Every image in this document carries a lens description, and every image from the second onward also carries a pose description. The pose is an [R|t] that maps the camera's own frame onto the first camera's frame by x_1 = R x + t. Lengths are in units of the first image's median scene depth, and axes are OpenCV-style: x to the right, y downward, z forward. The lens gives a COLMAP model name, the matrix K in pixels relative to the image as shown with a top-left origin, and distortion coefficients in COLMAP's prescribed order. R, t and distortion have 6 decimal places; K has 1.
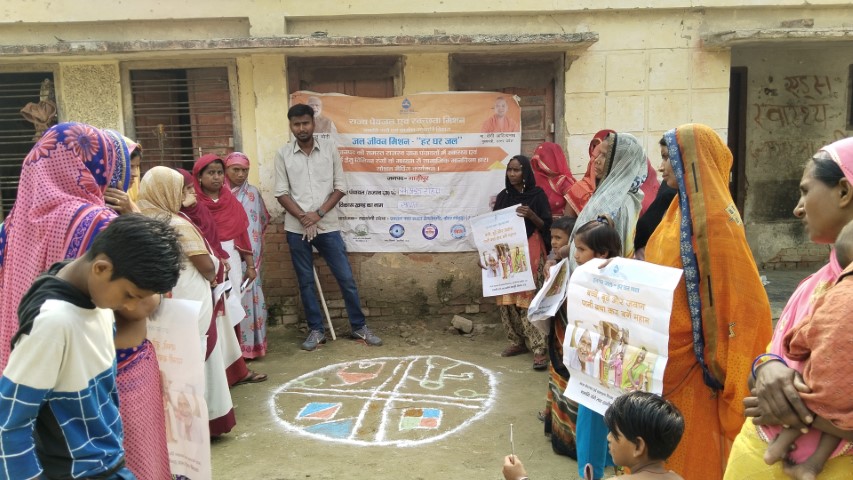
lens RADIAL K [[612.6, 0, 451.1], [0, 612.6, 242.7], [0, 0, 1]] dist [0.050062, -0.070187]
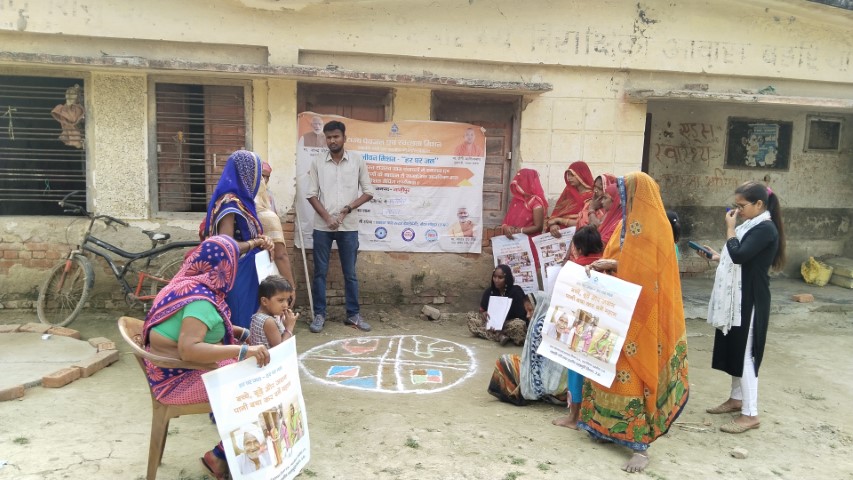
lens RADIAL K [[618.0, 0, 430.6], [0, 618.0, 245.6], [0, 0, 1]] dist [0.078652, -0.108956]
pose [[0.987357, 0.036463, 0.154264, -0.187166], [-0.033925, 0.999243, -0.019052, 0.026472], [-0.154842, 0.013577, 0.987846, -0.218579]]
